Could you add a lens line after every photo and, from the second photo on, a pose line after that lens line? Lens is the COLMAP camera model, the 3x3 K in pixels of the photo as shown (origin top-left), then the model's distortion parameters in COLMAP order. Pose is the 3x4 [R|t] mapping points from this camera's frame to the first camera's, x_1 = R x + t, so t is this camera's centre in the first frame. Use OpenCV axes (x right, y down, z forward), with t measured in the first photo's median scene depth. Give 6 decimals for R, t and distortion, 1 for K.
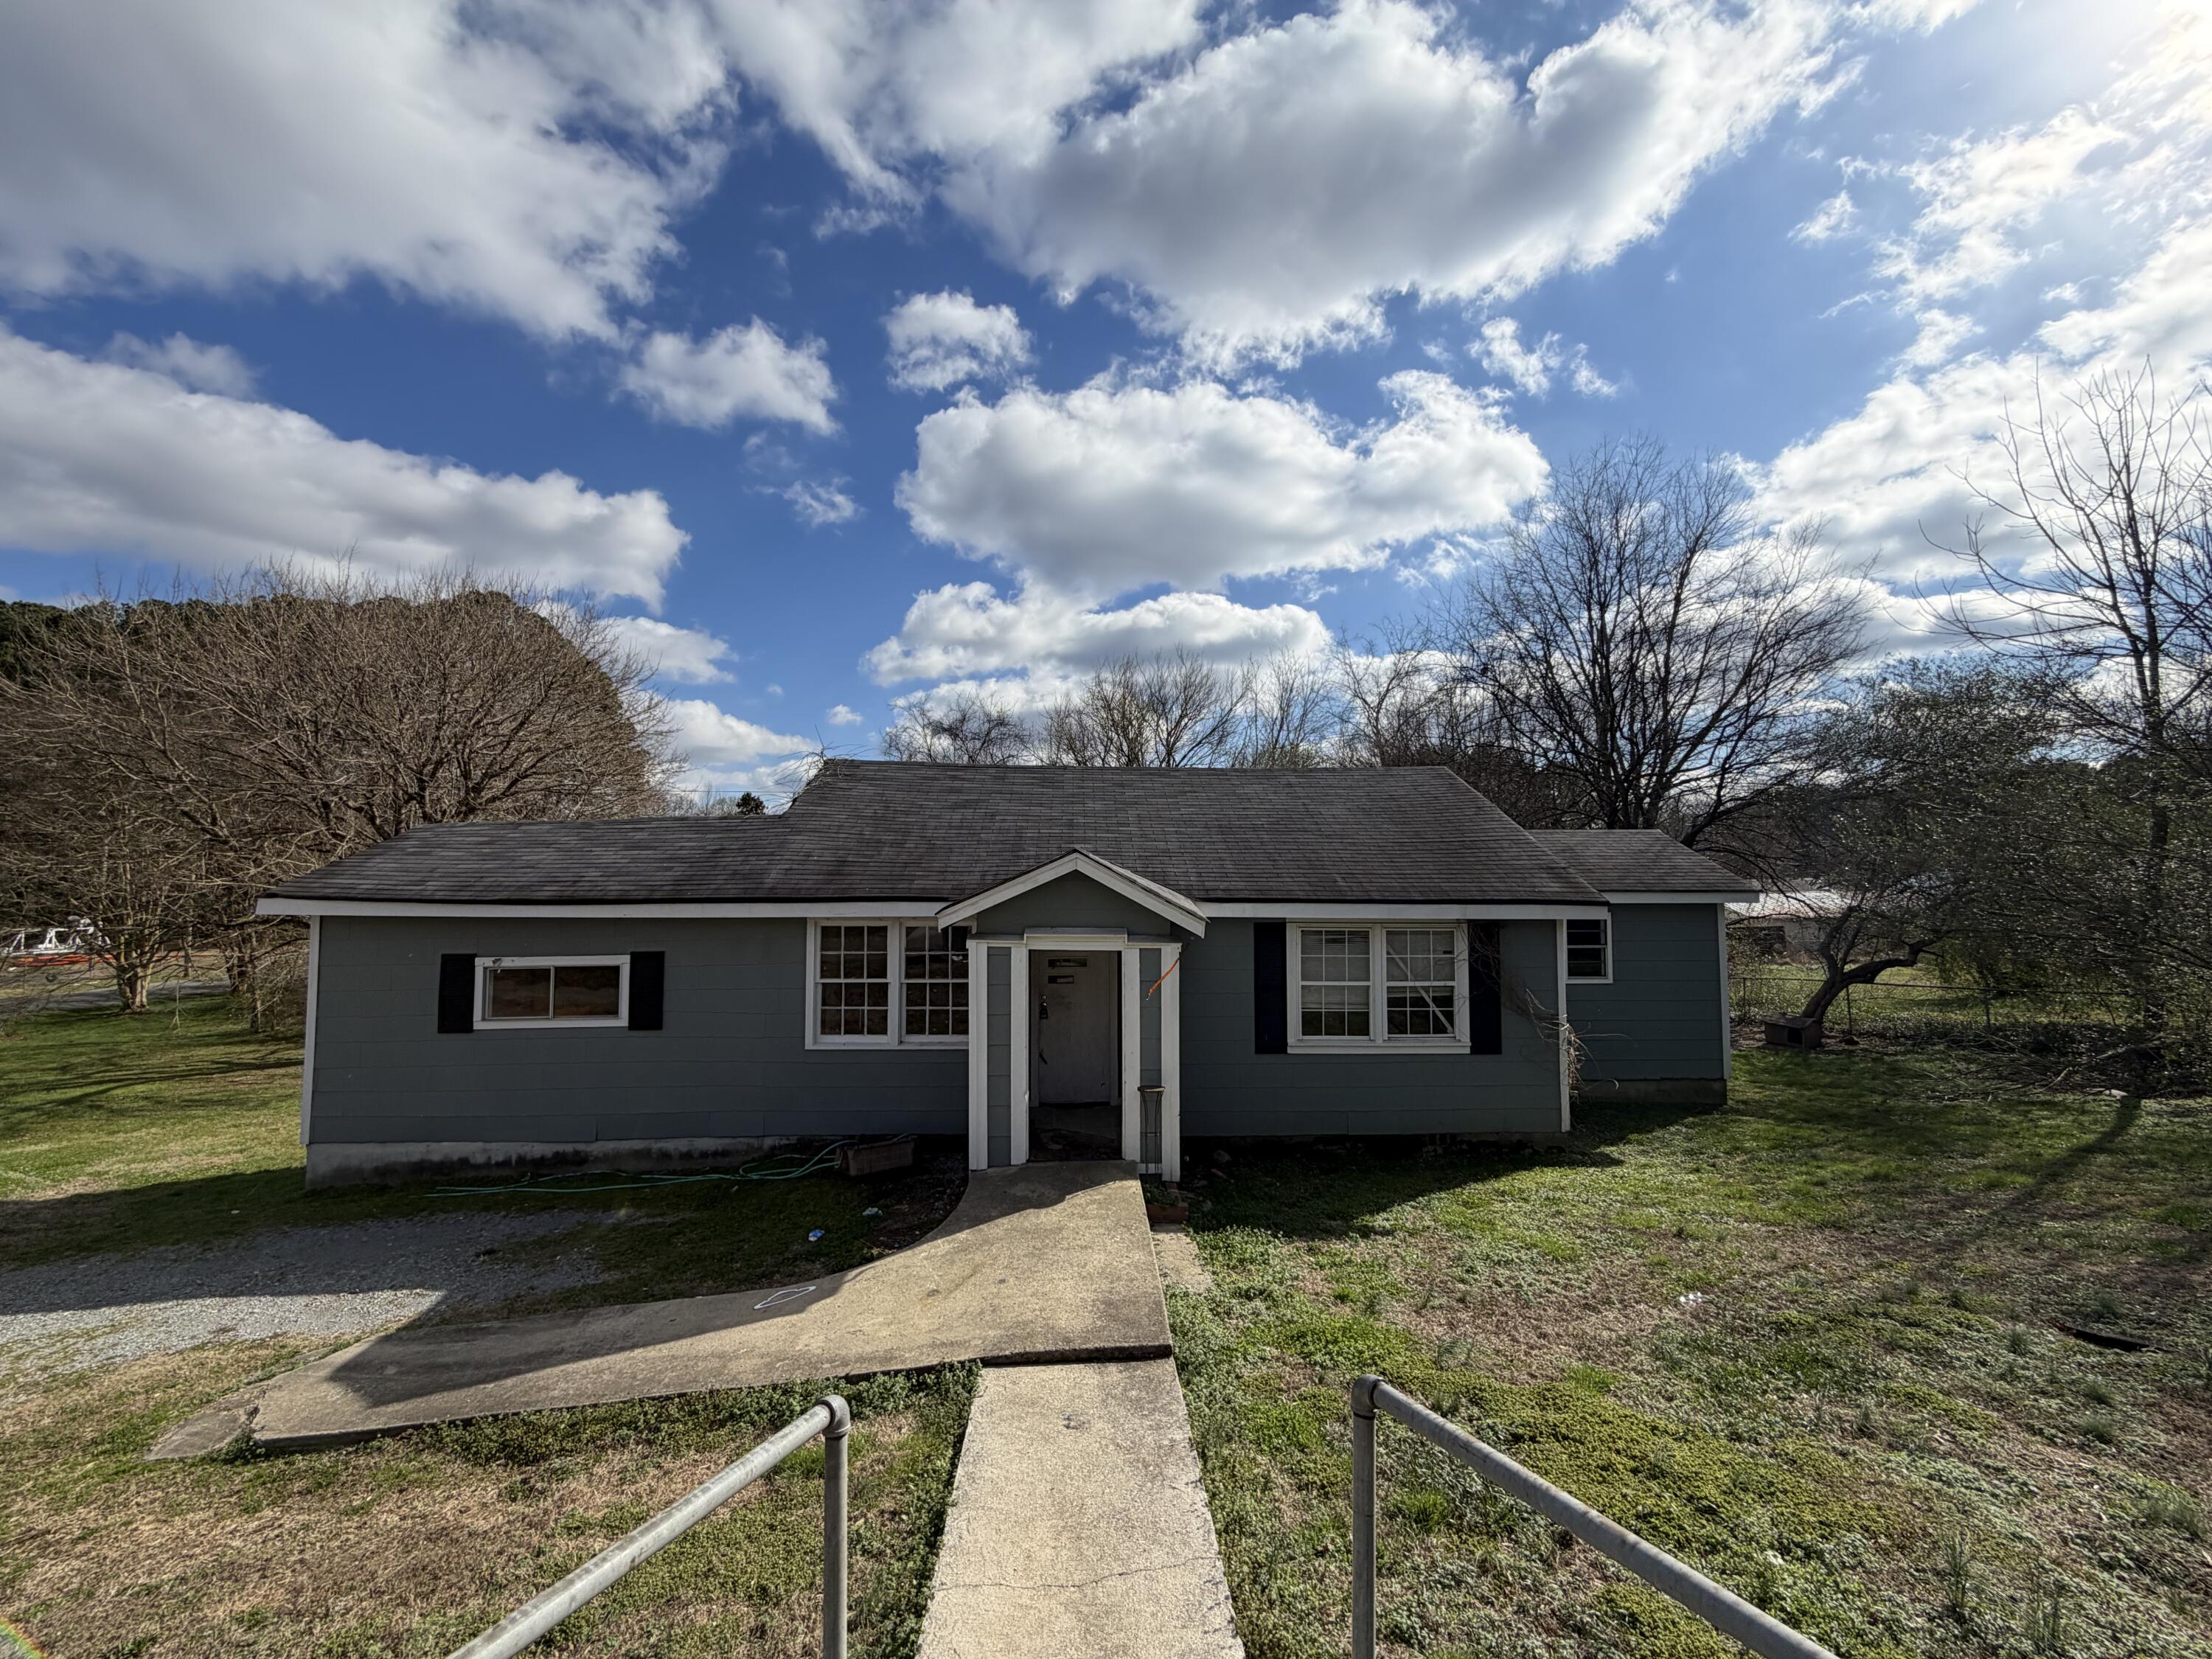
lens RADIAL K [[880.3, 0, 1100.1], [0, 880.3, 825.4], [0, 0, 1]] dist [-0.000458, 0.000374]
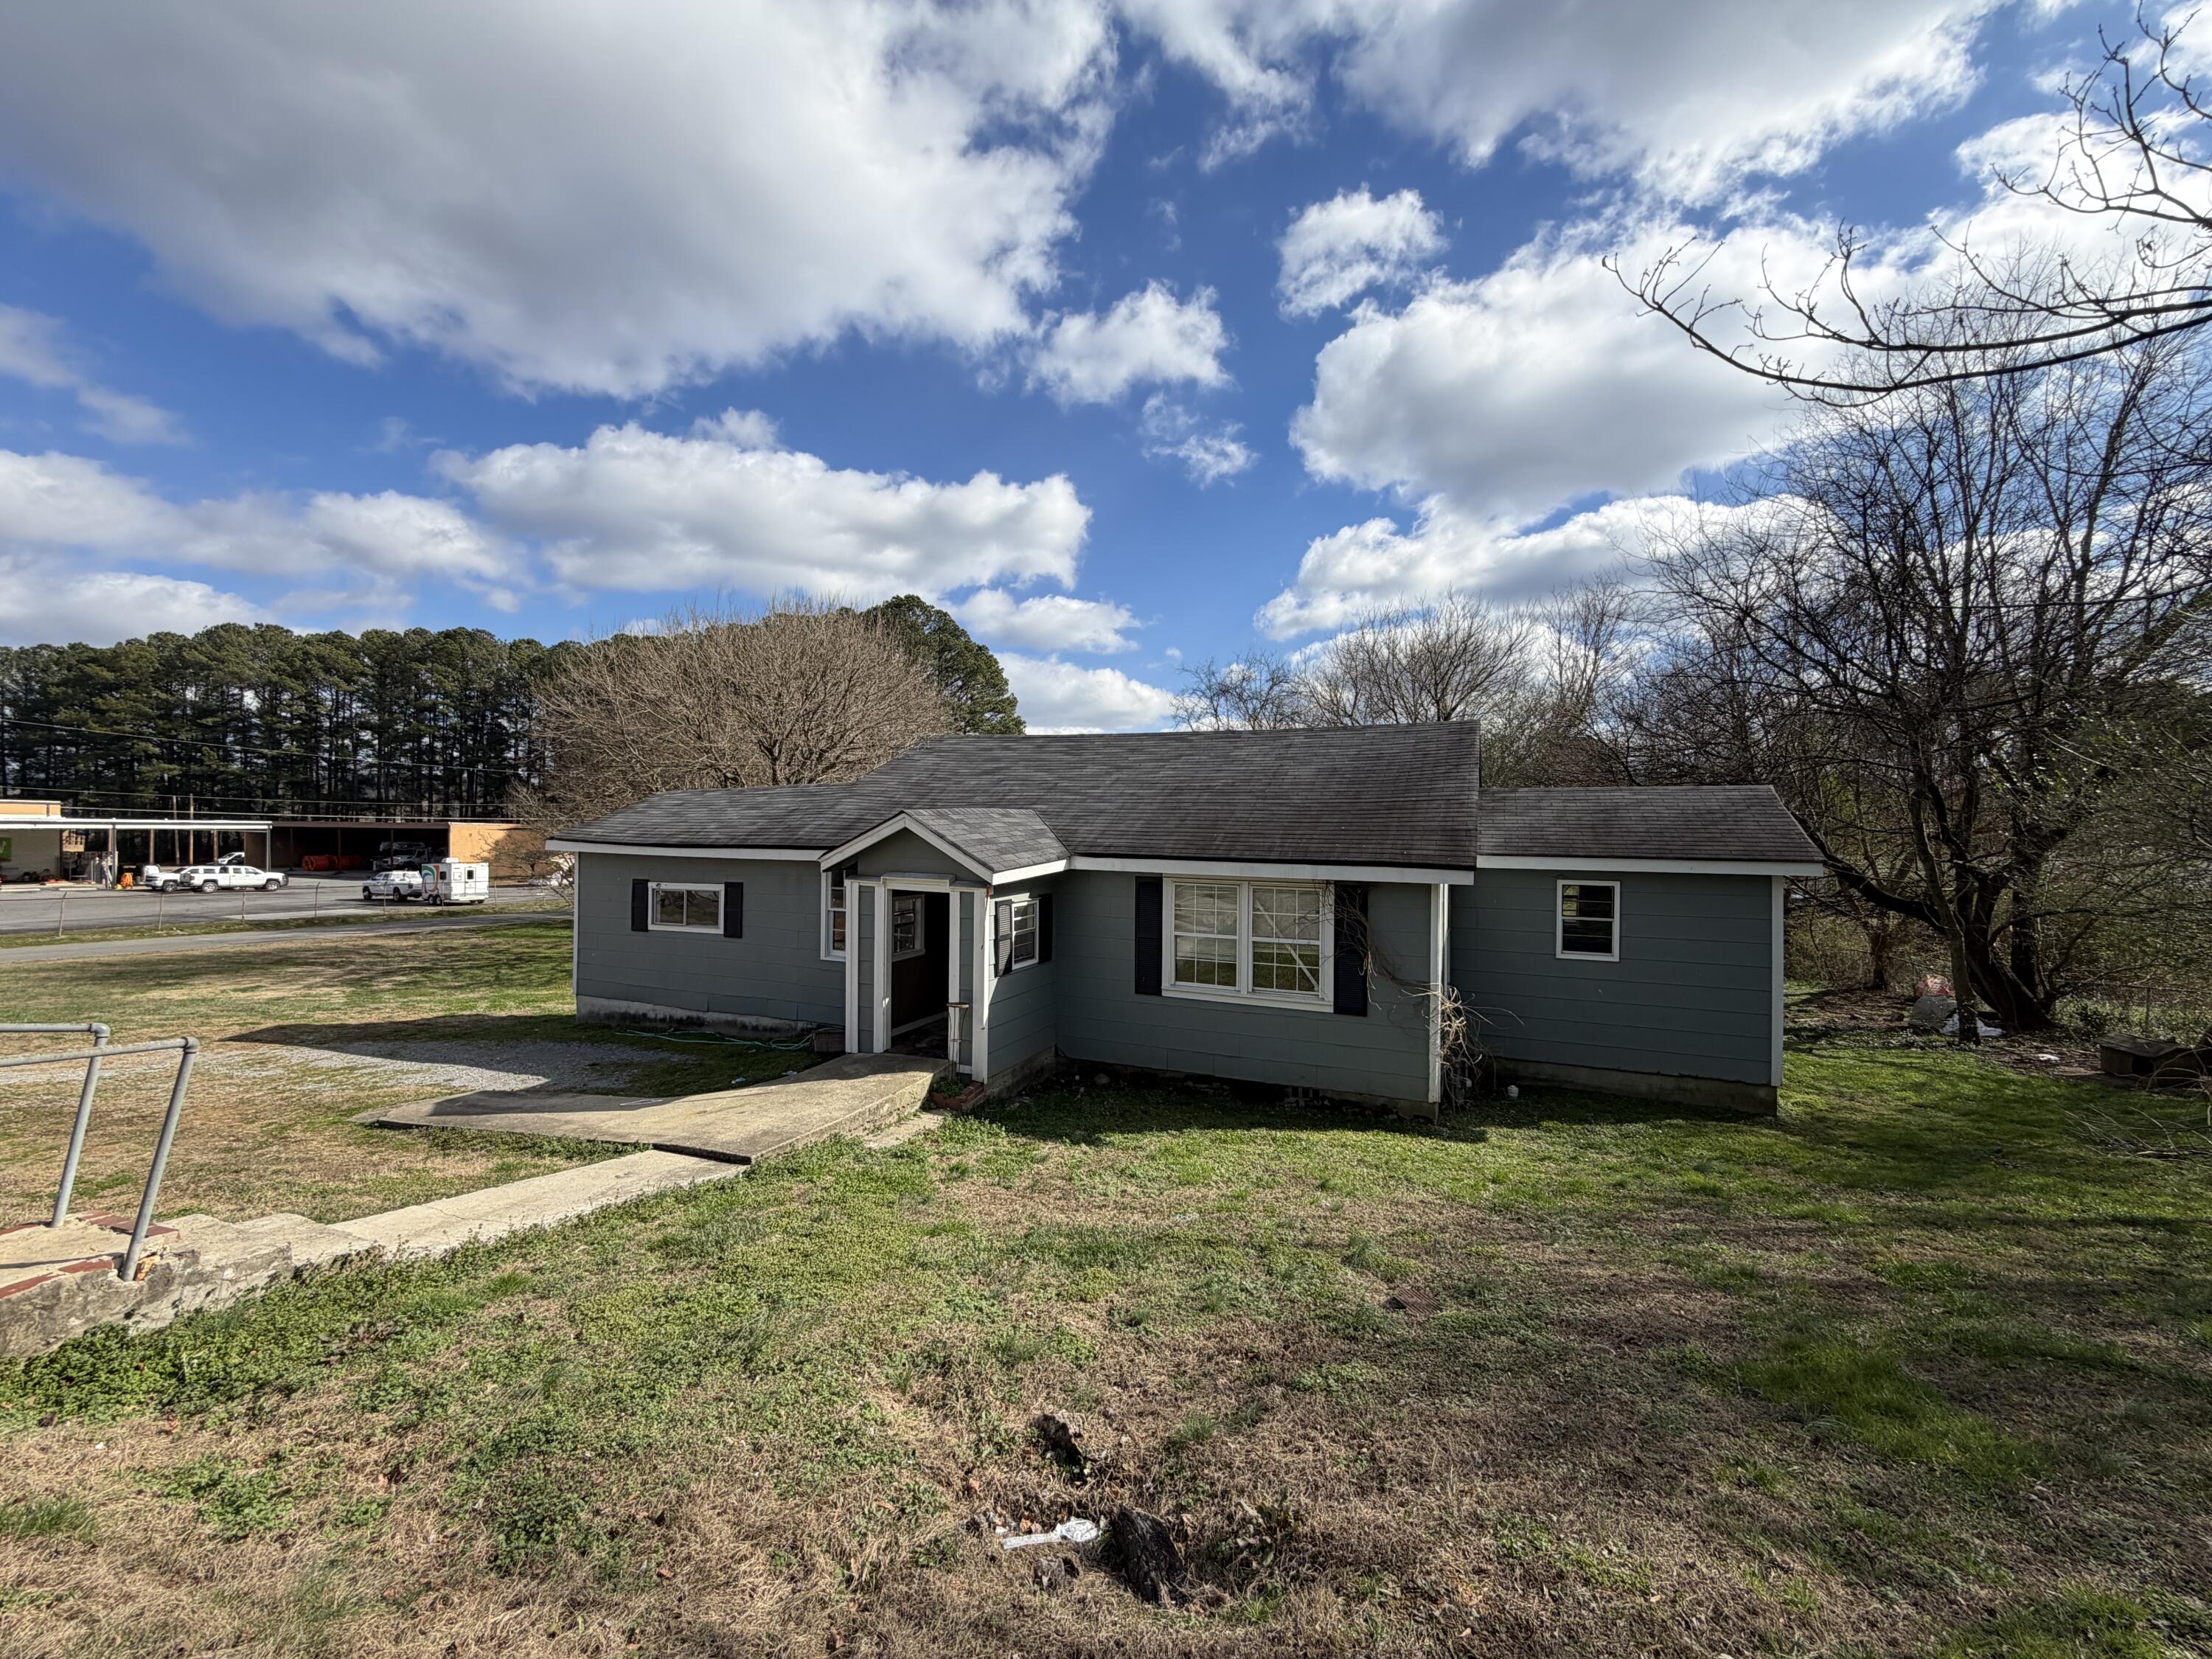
lens RADIAL K [[881.6, 0, 1107.6], [0, 881.6, 882.4], [0, 0, 1]] dist [-0.000566, 0.000146]
pose [[0.904284, 0.036259, -0.425389, 0.609115], [0.011792, 0.993885, 0.109785, -0.001743], [0.426768, -0.104293, 0.898327, 0.005042]]
